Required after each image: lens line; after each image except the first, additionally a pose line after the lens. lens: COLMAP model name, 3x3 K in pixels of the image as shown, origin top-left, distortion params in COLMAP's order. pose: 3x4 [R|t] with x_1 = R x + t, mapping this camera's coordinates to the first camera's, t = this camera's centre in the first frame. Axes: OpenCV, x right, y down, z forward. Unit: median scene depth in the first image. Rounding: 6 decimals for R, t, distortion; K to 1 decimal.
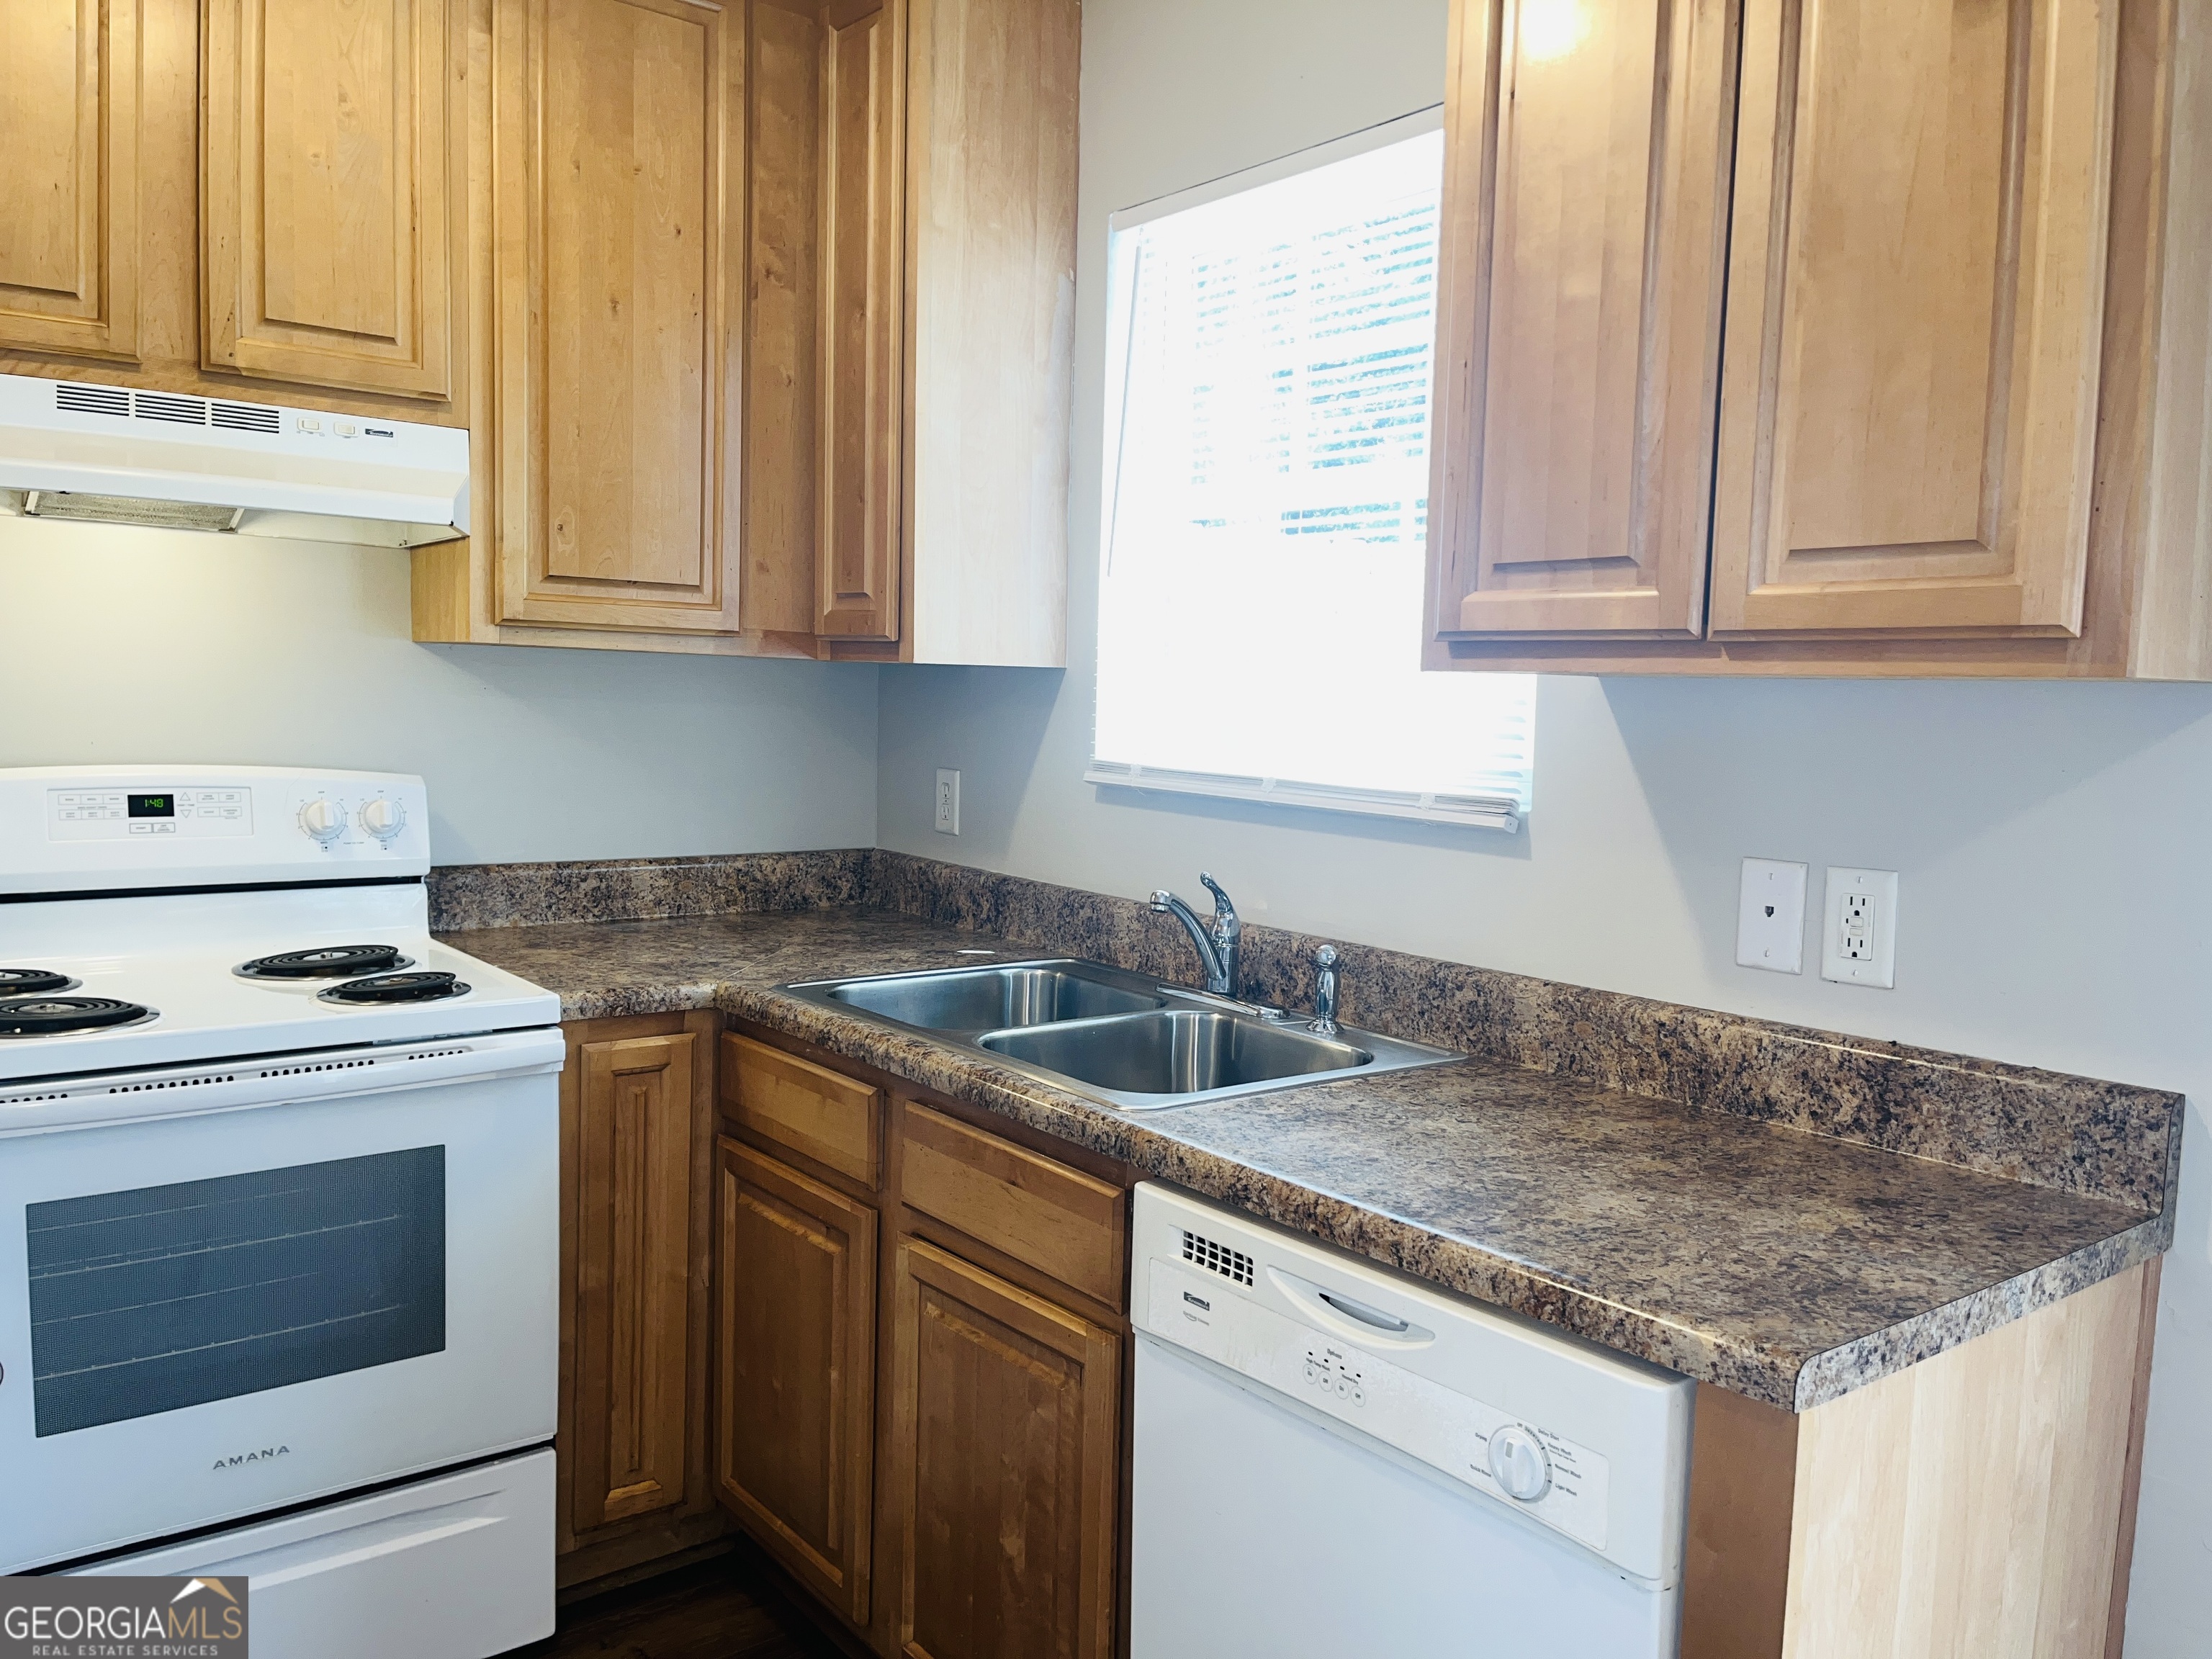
lens RADIAL K [[1666.1, 0, 1108.1], [0, 1666.1, 843.1], [0, 0, 1]] dist [0.057040, -0.077103]
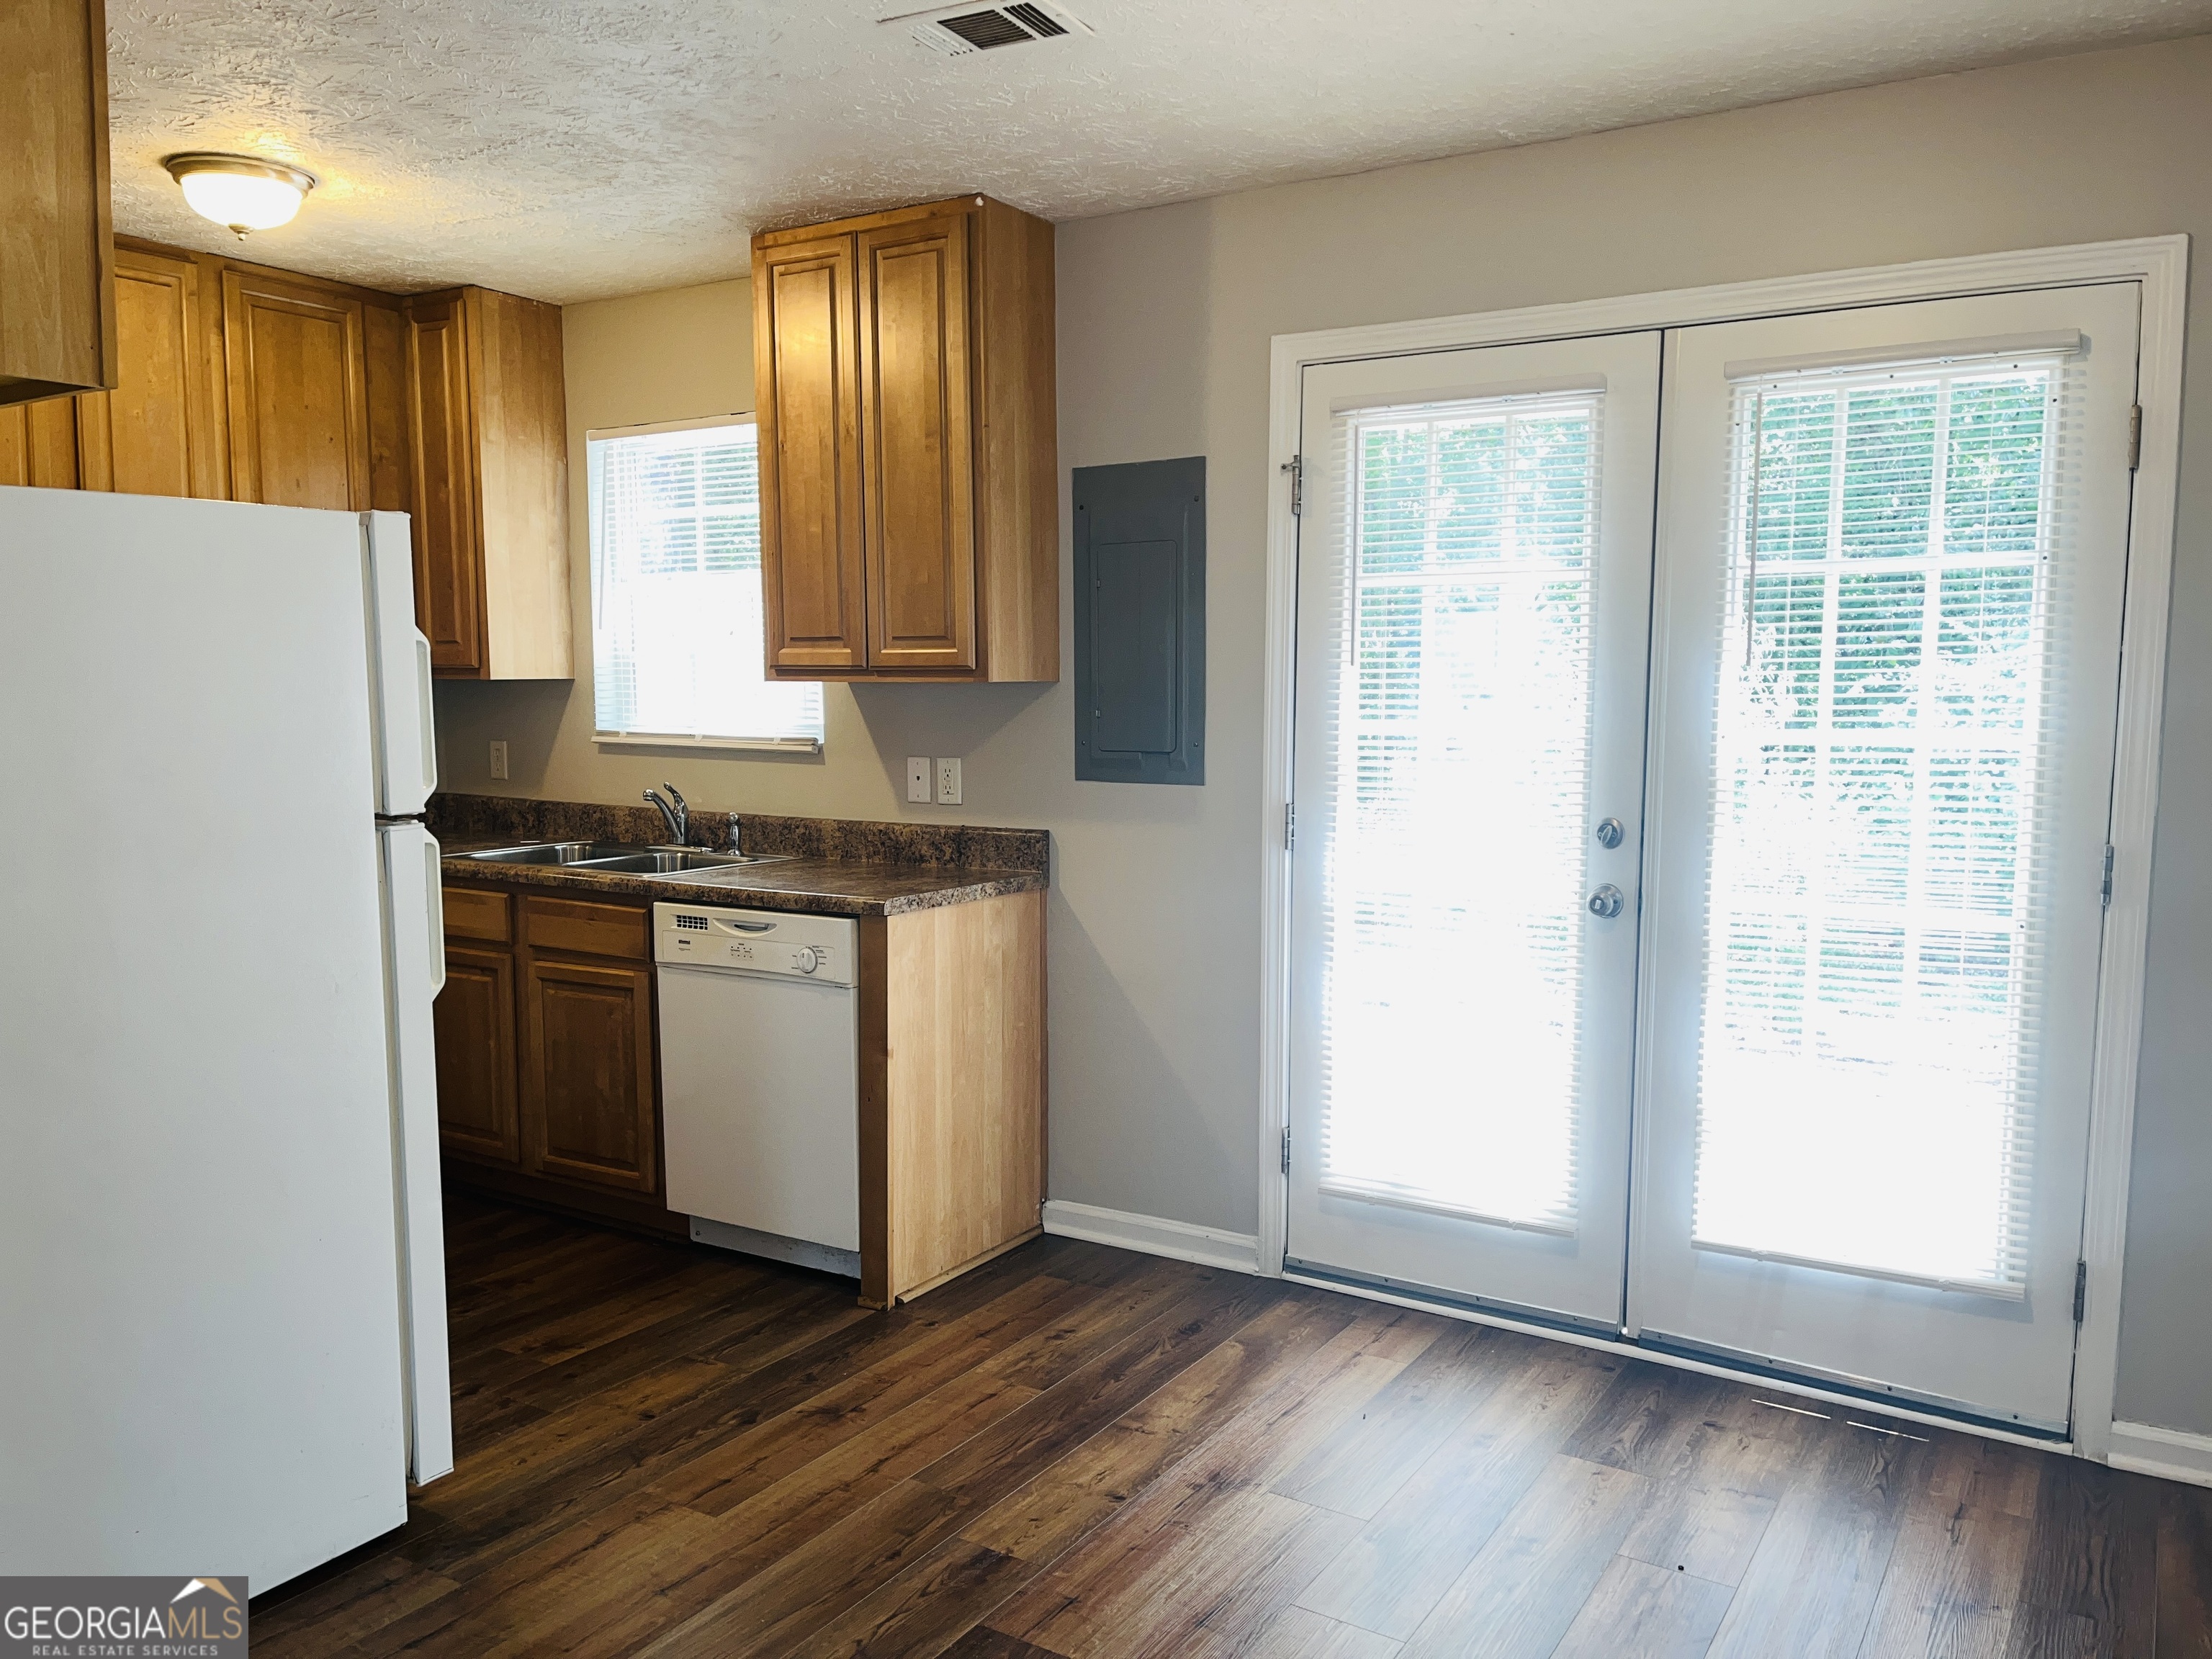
lens RADIAL K [[1675.3, 0, 1106.7], [0, 1675.3, 843.0], [0, 0, 1]] dist [0.088433, -0.127625]
pose [[0.941153, -0.062713, 0.332113, -0.121665], [0.058766, 0.998031, 0.021926, 0.076017], [-0.332834, -0.001119, 0.942985, -1.064364]]
